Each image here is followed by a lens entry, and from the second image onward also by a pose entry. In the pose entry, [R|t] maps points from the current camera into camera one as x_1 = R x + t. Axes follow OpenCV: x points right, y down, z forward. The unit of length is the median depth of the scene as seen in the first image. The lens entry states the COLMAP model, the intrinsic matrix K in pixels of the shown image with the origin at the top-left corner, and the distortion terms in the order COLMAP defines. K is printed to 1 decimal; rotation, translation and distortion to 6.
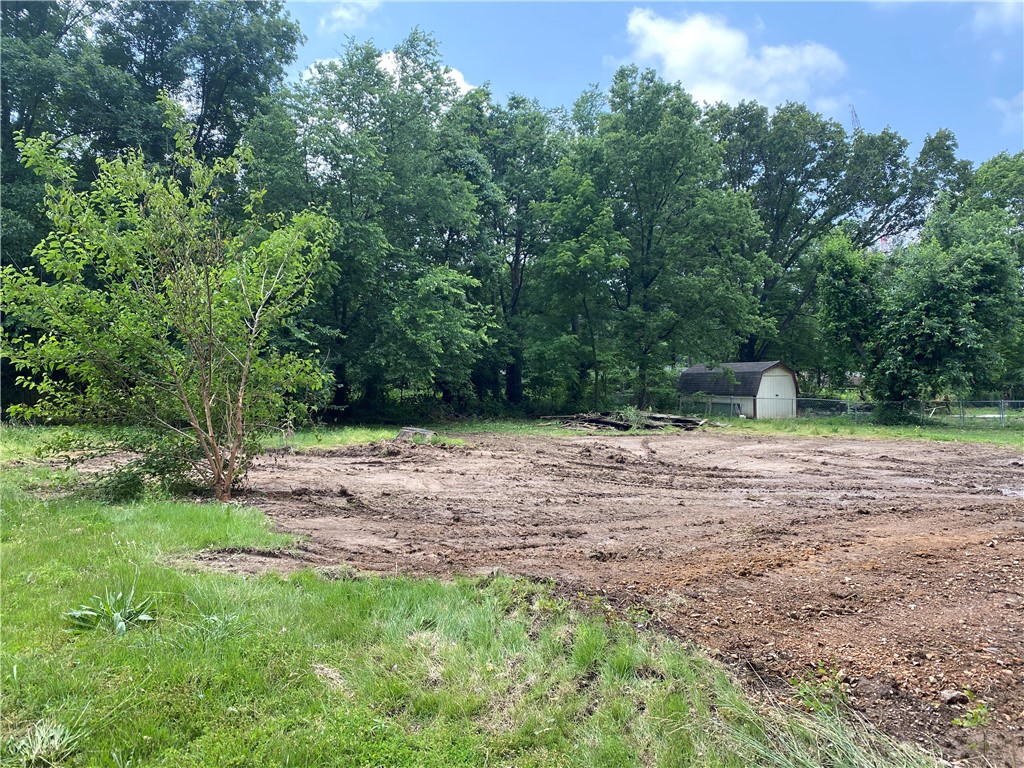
lens RADIAL K [[767.5, 0, 510.7], [0, 767.5, 406.2], [0, 0, 1]] dist [0.005911, -0.000372]
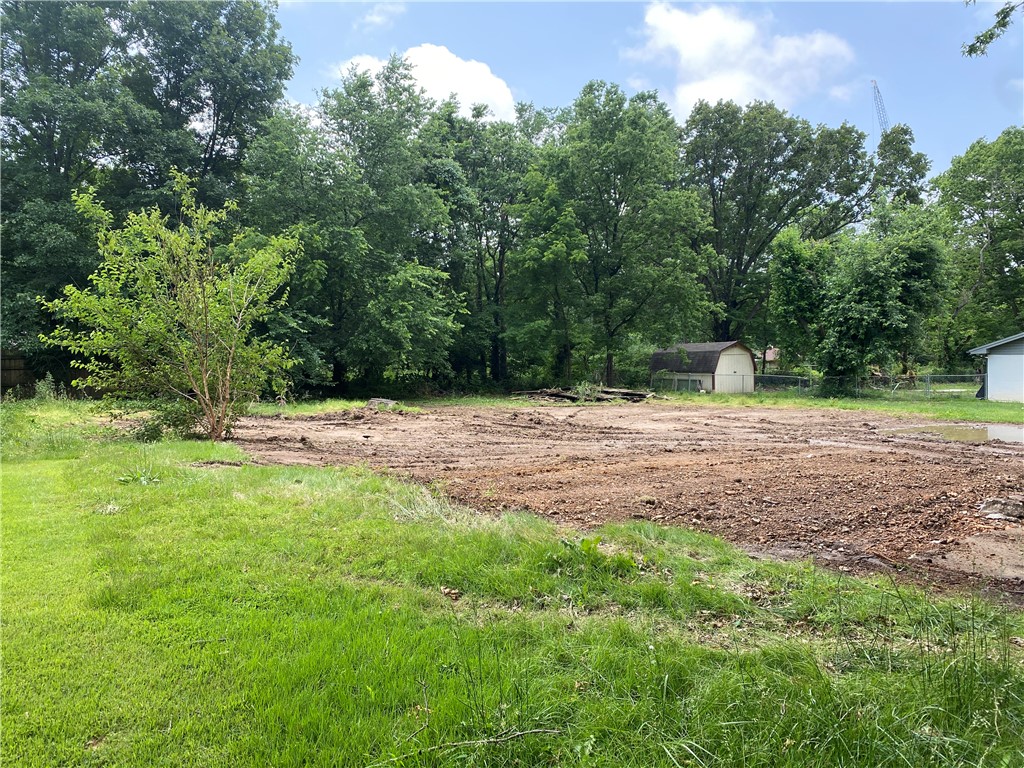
lens RADIAL K [[756.9, 0, 512.0], [0, 756.9, 384.0], [0, 0, 1]] dist [0.011553, 0.008165]
pose [[0.999656, -0.007637, -0.025092, 0.068258], [0.007536, 0.999963, -0.004130, 0.006460], [0.025122, 0.003939, 0.999677, -0.129443]]
